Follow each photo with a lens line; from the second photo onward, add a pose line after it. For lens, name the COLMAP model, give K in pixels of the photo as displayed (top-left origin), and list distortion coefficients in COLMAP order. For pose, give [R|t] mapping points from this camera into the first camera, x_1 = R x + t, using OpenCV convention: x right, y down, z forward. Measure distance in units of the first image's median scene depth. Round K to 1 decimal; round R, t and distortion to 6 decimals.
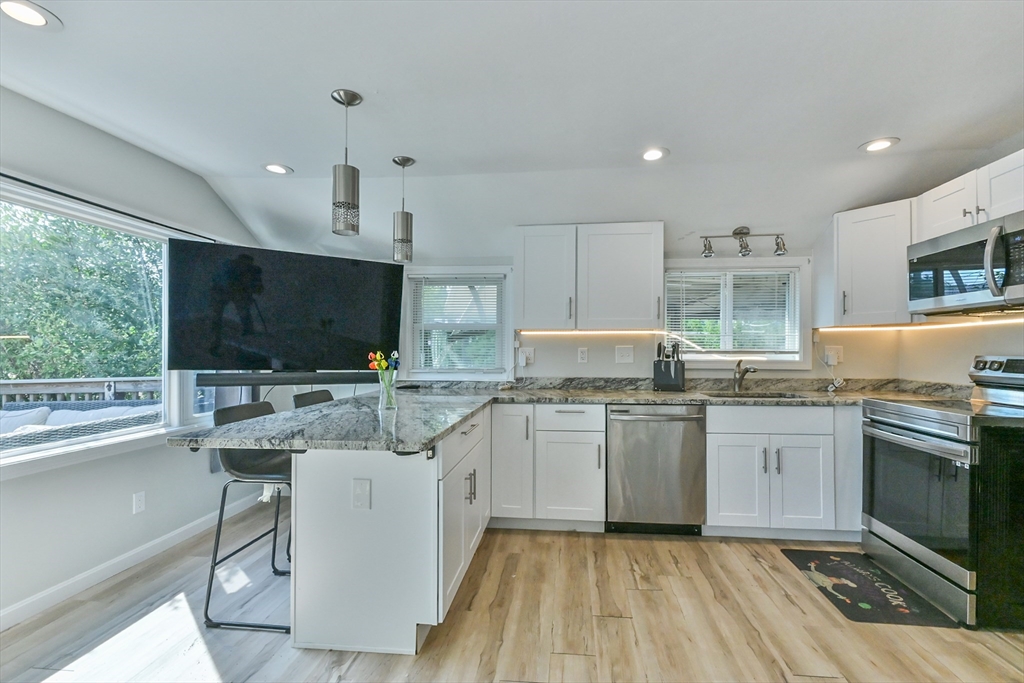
lens RADIAL K [[488.9, 0, 513.0], [0, 488.9, 351.6], [0, 0, 1]] dist [0.003171, 0.000074]
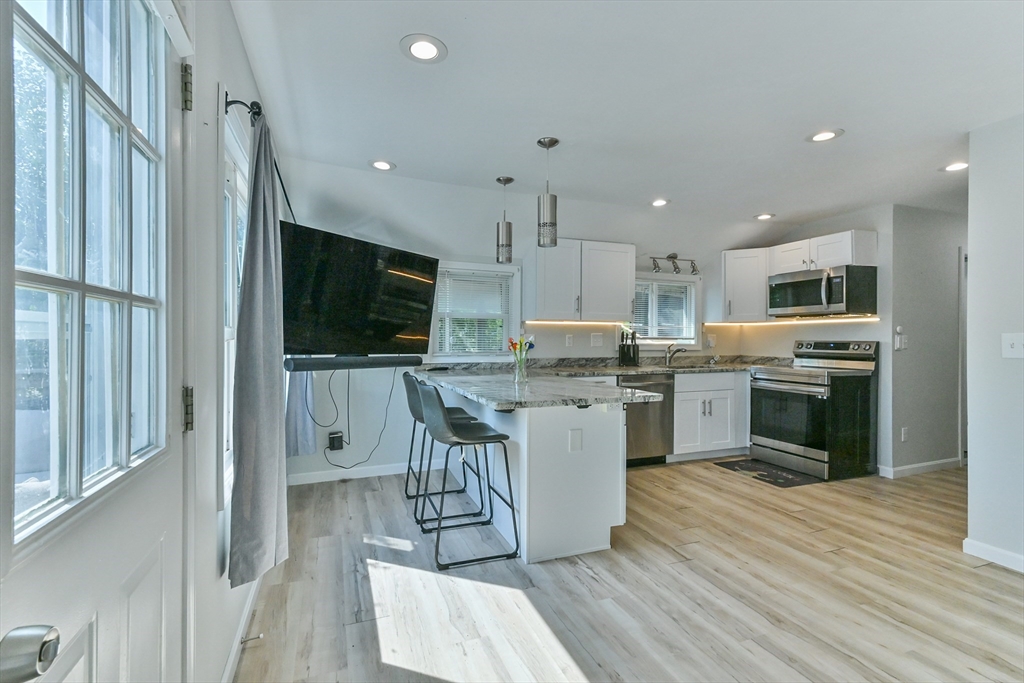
lens RADIAL K [[482.1, 0, 518.4], [0, 482.1, 342.2], [0, 0, 1]] dist [-0.000531, -0.000045]
pose [[0.884793, -0.001045, 0.465983, -0.713454], [-0.002074, 0.999979, 0.006181, 0.005141], [-0.465979, -0.006435, 0.884772, -0.077001]]
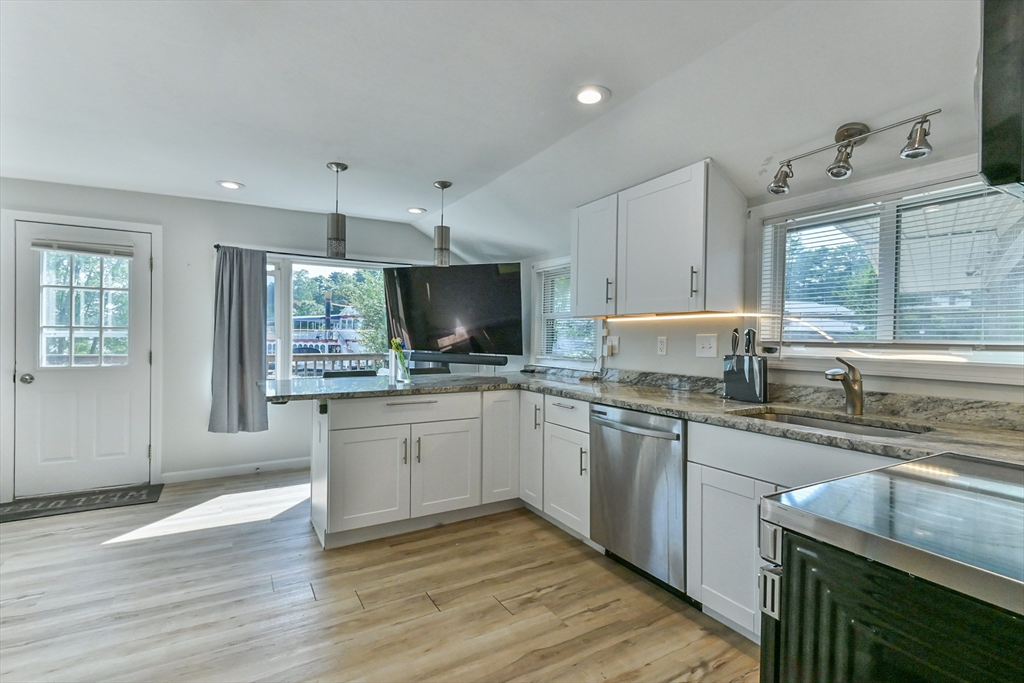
lens RADIAL K [[469.8, 0, 494.1], [0, 469.8, 342.3], [0, 0, 1]] dist [0.004623, 0.000521]
pose [[0.577174, 0.014004, -0.816501, 0.782984], [-0.011813, 0.999892, 0.008799, -0.002244], [0.816536, 0.004567, 0.577277, 0.398824]]
